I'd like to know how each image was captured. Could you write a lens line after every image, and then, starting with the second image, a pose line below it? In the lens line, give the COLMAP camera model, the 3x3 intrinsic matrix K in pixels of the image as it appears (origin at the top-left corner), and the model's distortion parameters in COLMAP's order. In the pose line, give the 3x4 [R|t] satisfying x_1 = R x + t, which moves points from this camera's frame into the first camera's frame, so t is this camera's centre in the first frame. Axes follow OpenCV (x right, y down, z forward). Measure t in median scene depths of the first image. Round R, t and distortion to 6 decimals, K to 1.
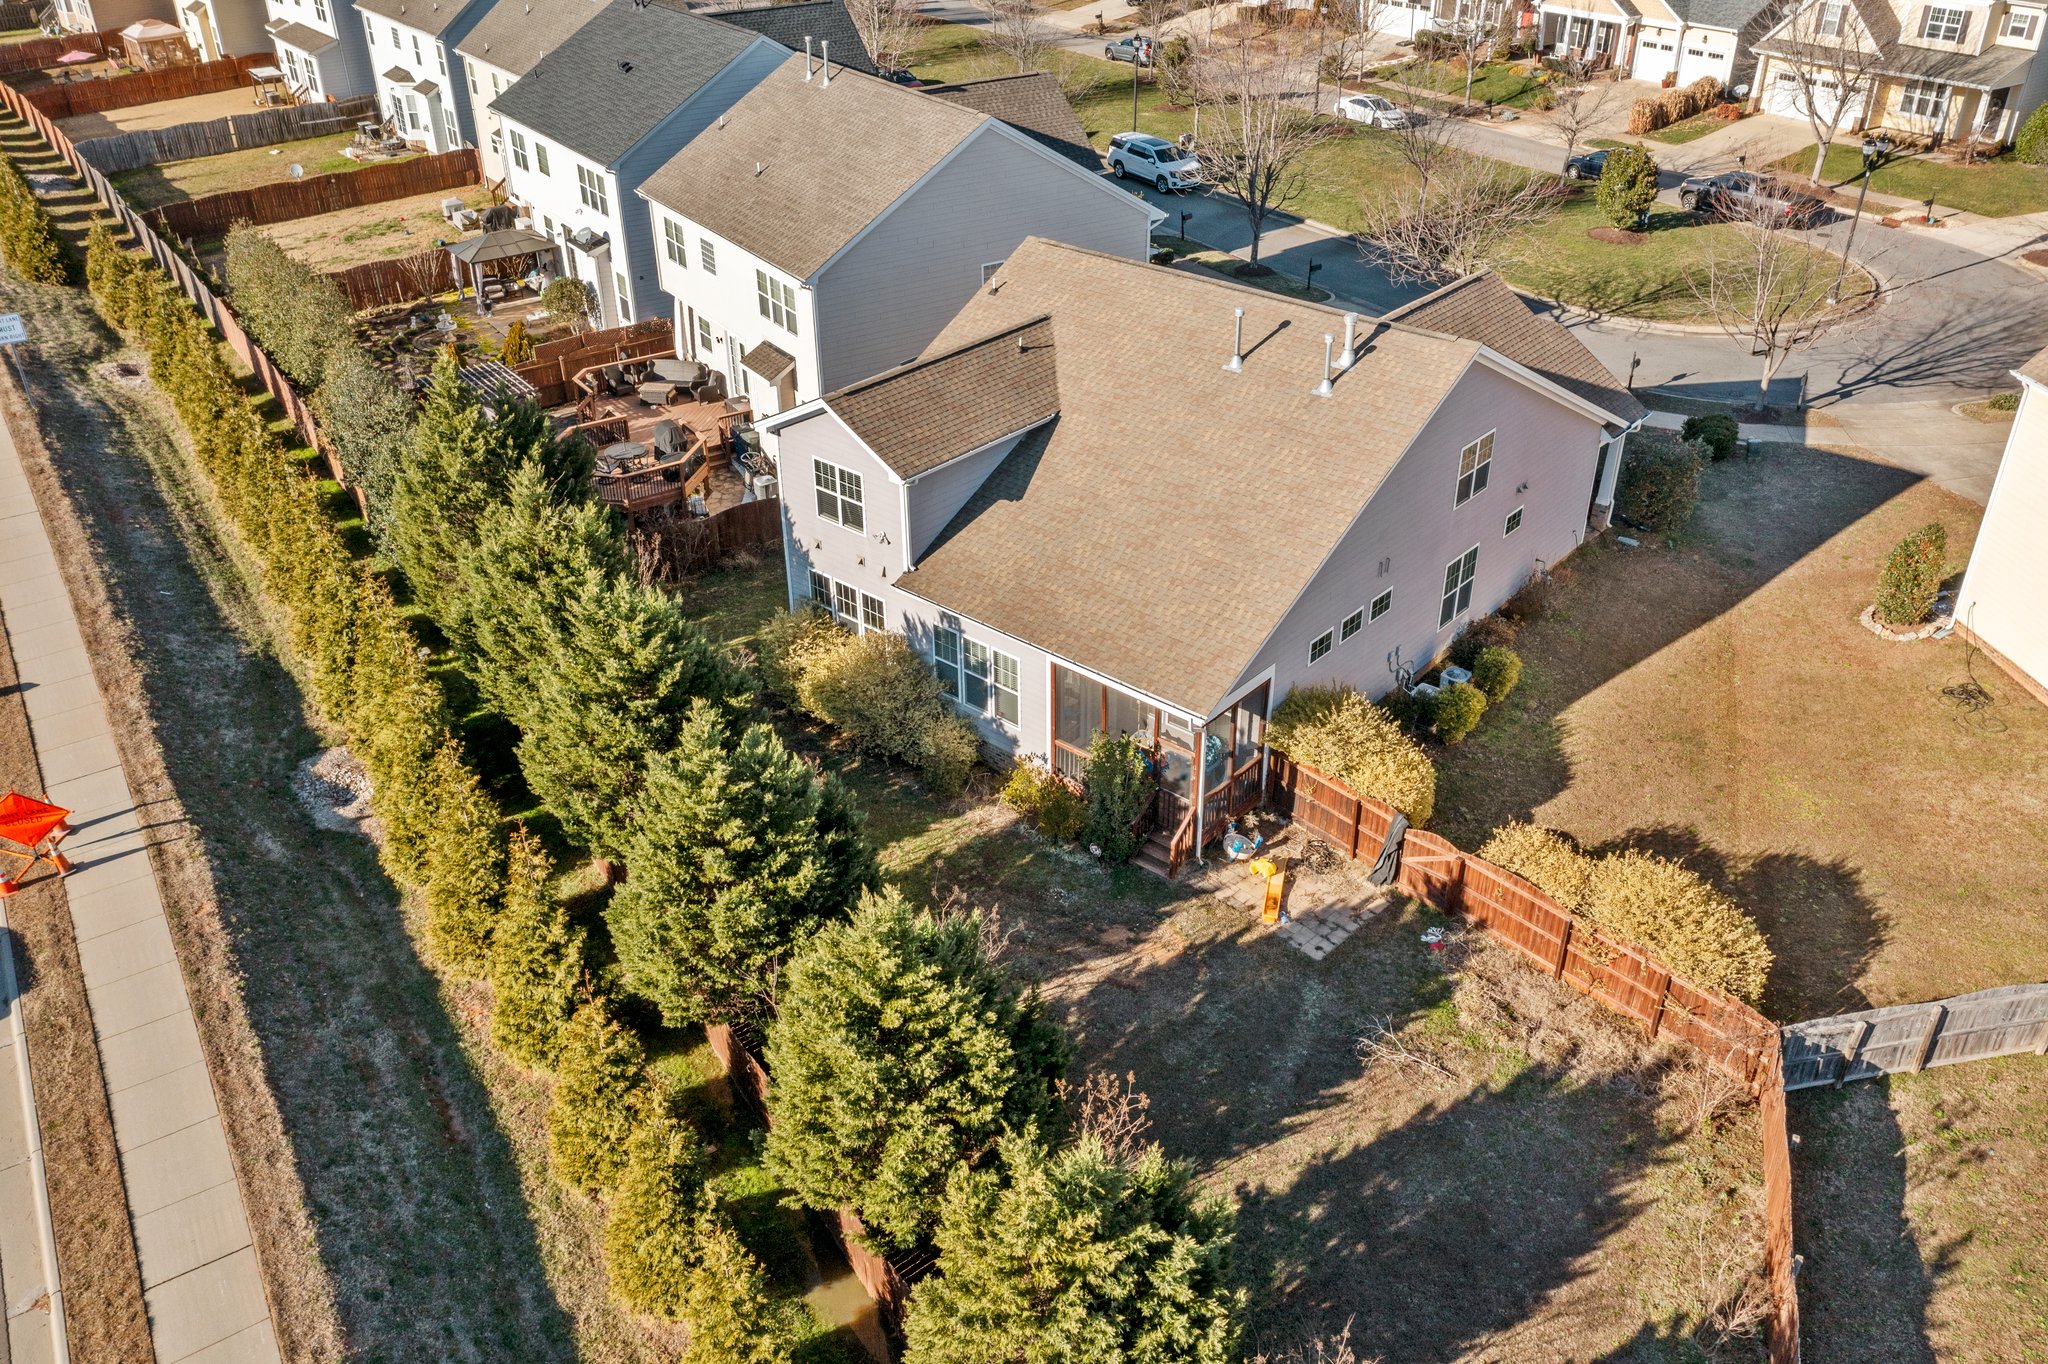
lens RADIAL K [[1654.0, 0, 1019.6], [0, 1654.0, 672.8], [0, 0, 1]] dist [0.004714, -0.008703]
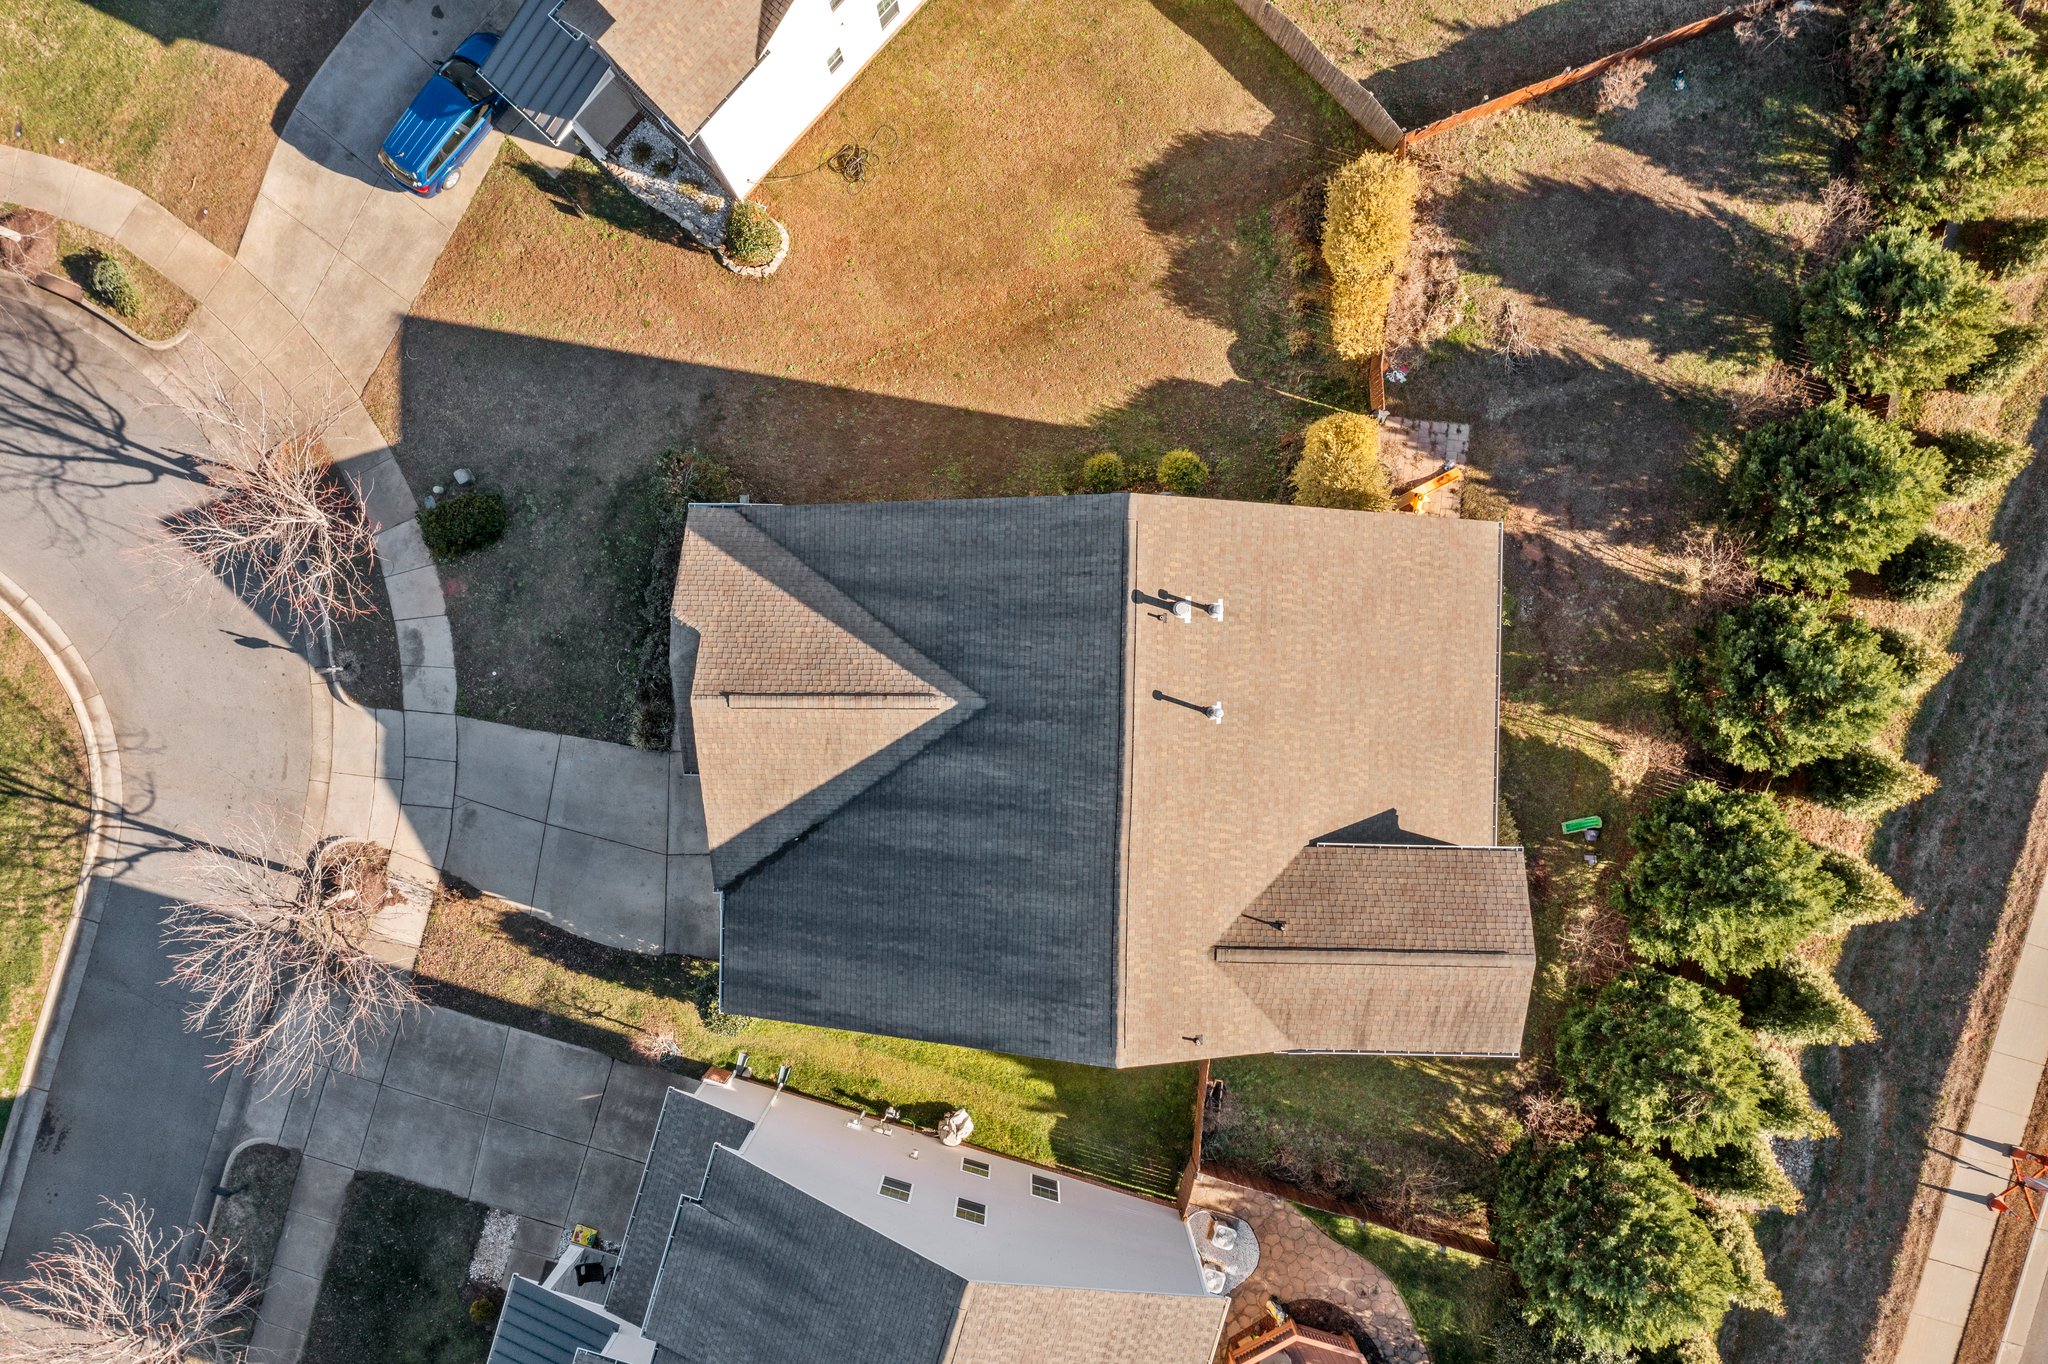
lens RADIAL K [[1654.0, 0, 1019.6], [0, 1654.0, 672.8], [0, 0, 1]] dist [0.004714, -0.008703]
pose [[-0.643719, -0.765219, 0.008166, 0.255062], [0.391650, -0.320260, 0.862580, -1.292824], [-0.657447, 0.558457, 0.505855, 0.643960]]
